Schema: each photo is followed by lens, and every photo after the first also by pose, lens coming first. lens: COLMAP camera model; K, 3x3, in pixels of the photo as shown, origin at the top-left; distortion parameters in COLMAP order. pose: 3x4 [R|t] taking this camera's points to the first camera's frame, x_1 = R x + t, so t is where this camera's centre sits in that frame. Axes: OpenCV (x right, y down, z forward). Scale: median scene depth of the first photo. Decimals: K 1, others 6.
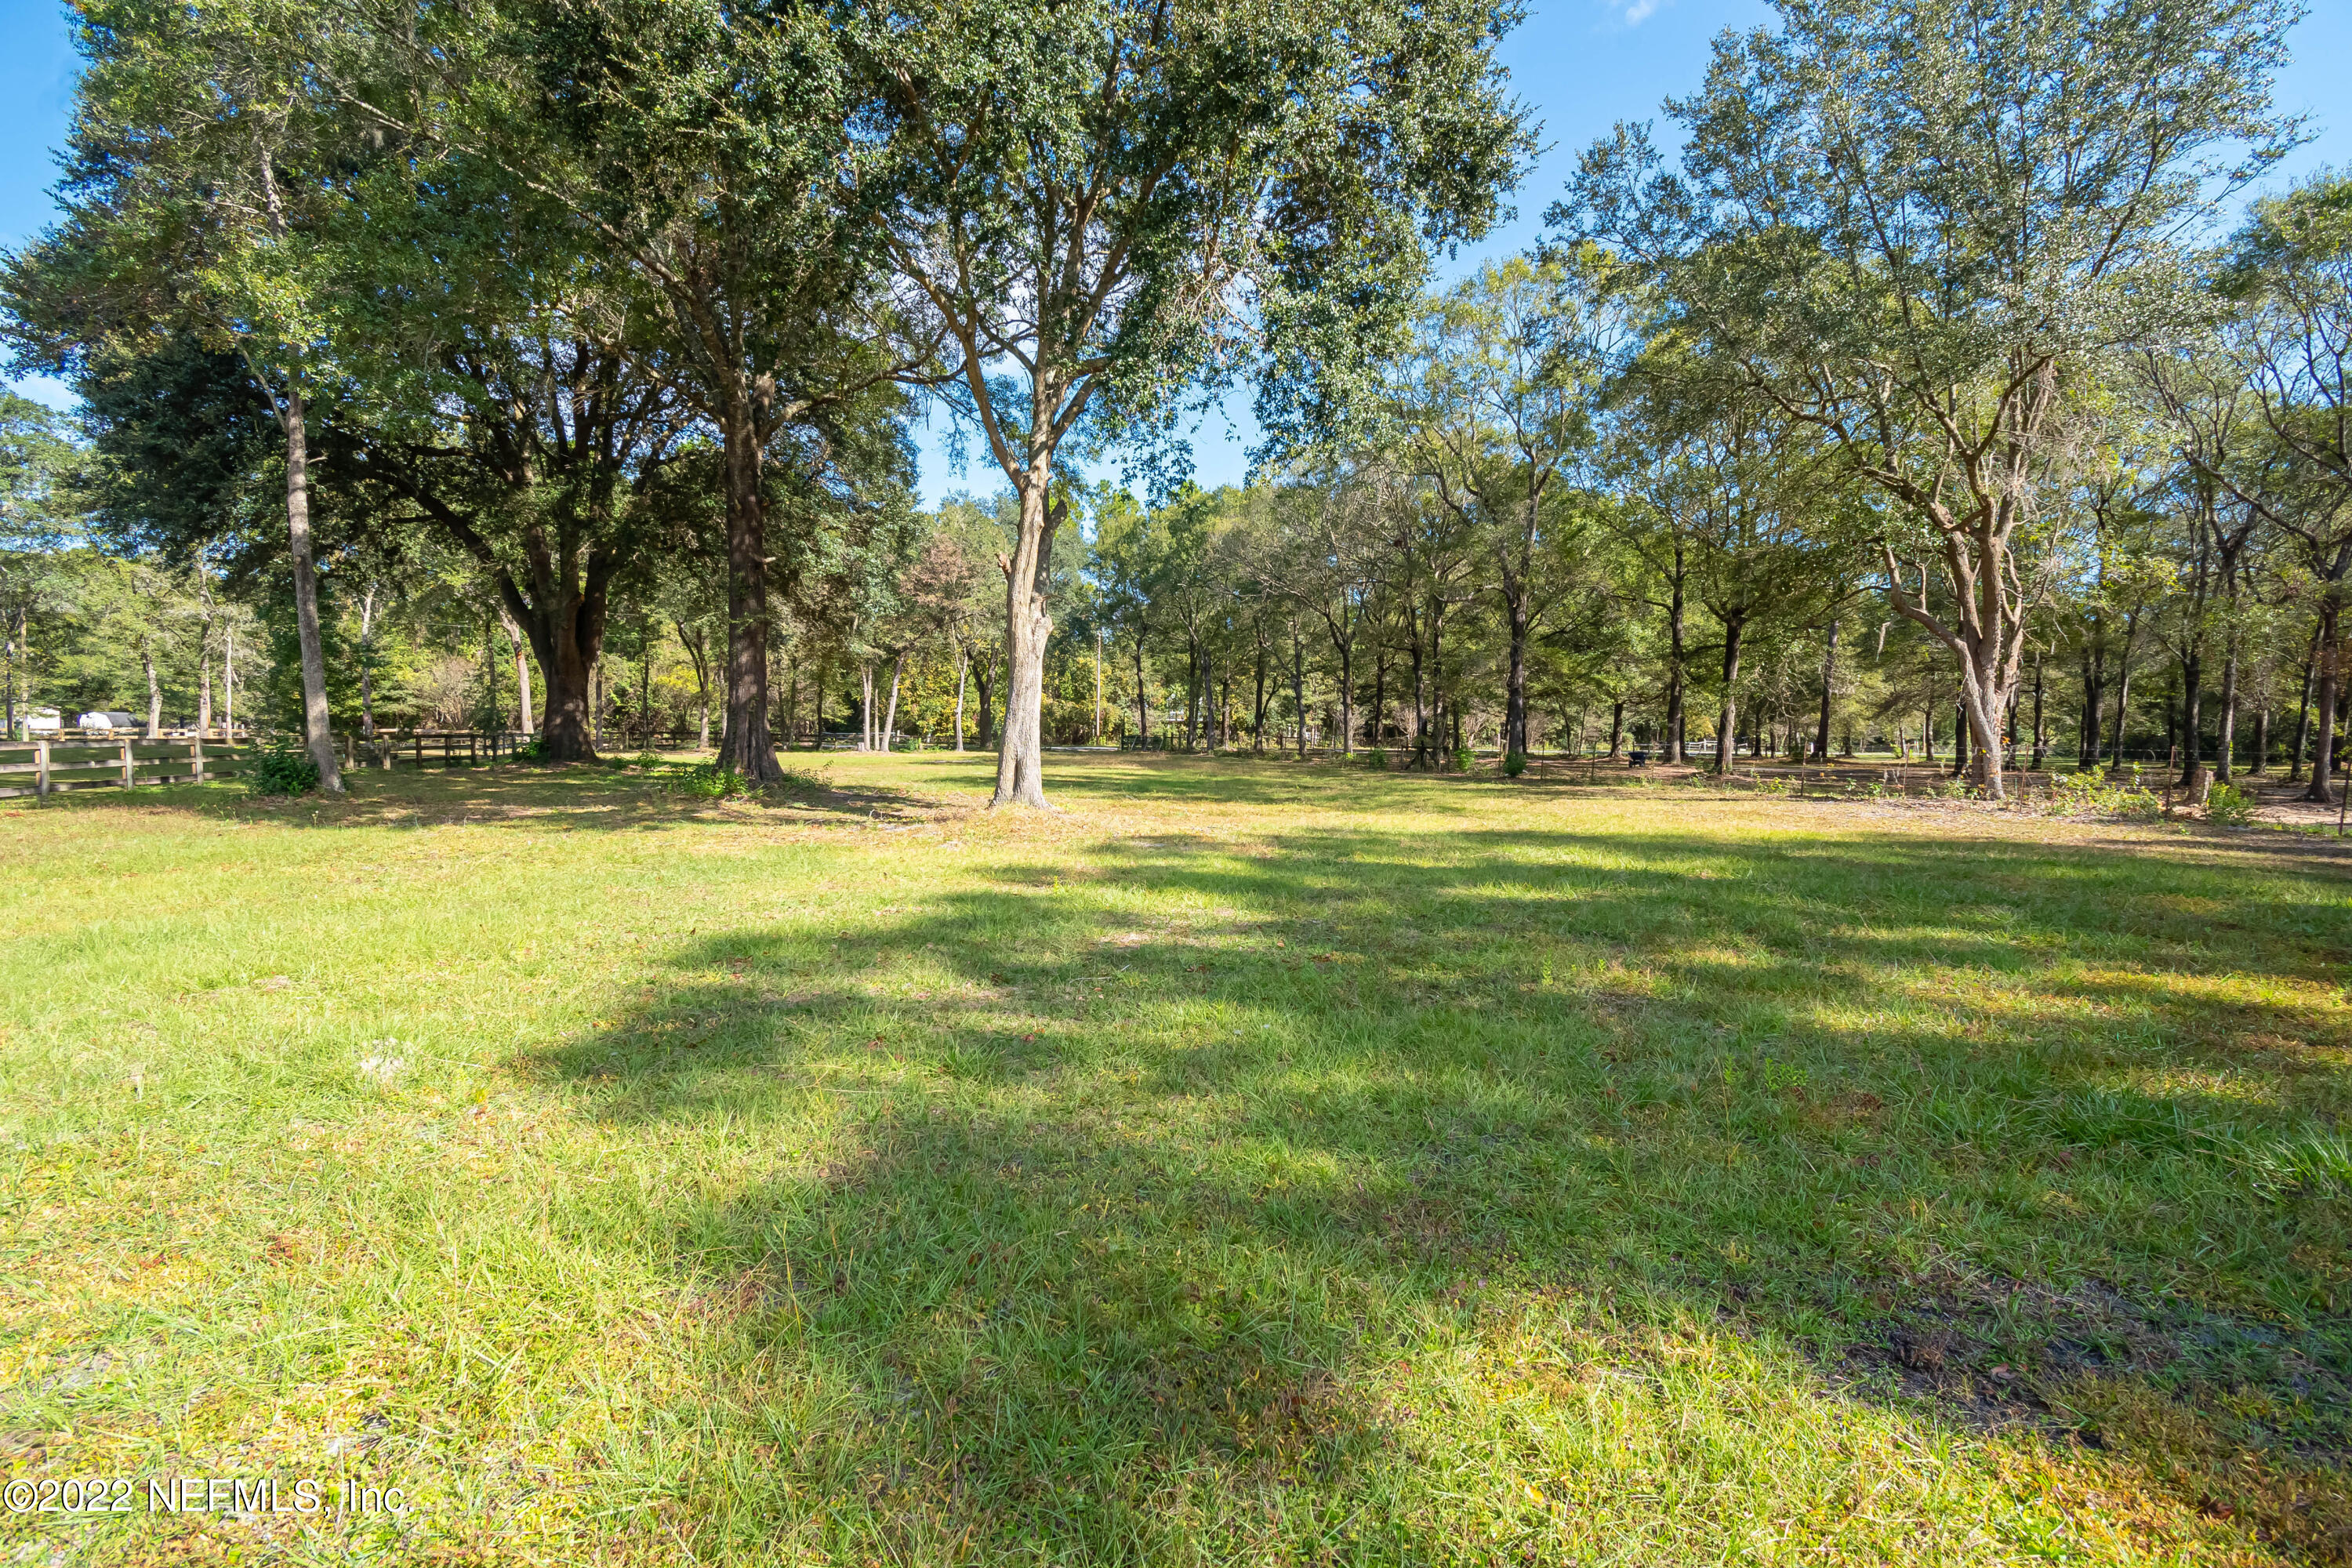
lens RADIAL K [[1049.1, 0, 1176.0], [0, 1049.1, 784.0], [0, 0, 1]] dist [0.000981, -0.000162]
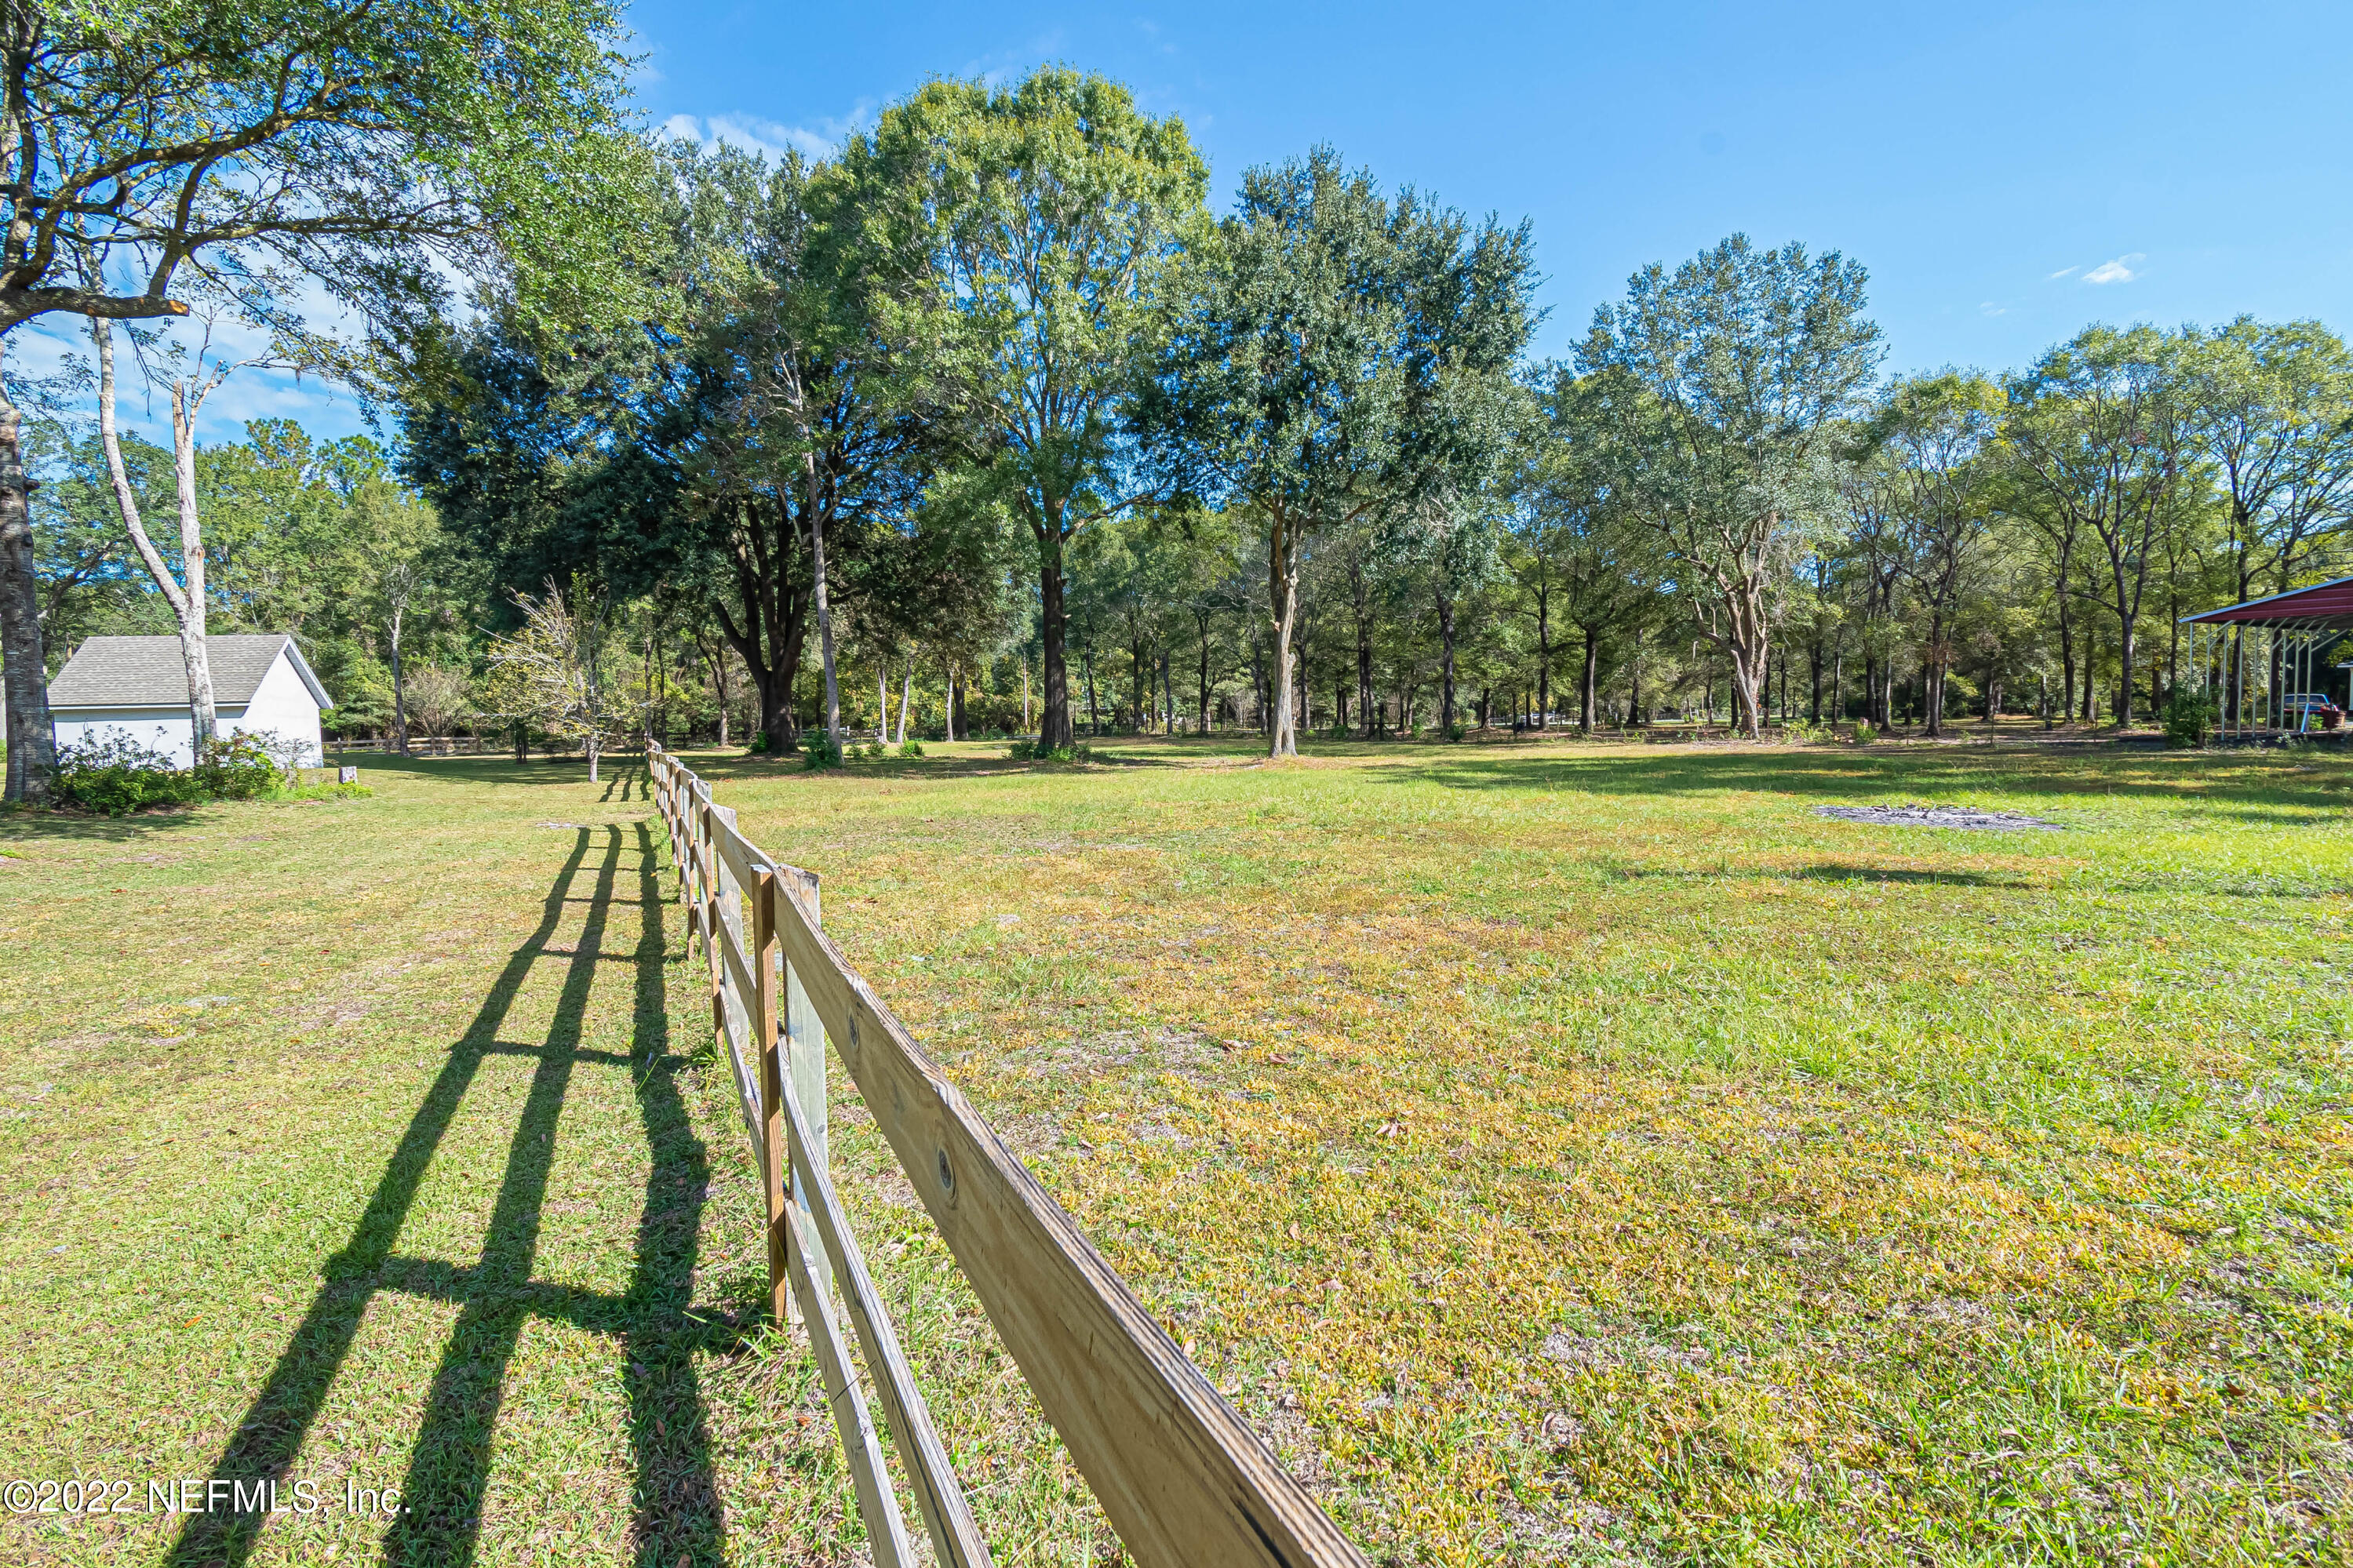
lens RADIAL K [[1042.5, 0, 1176.5], [0, 1042.5, 784.0], [0, 0, 1]] dist [0.011091, -0.020002]
pose [[0.987195, -0.039725, 0.154493, -0.418560], [0.037702, 0.999161, 0.016004, 0.022029], [-0.154999, -0.009975, 0.987864, -0.539810]]
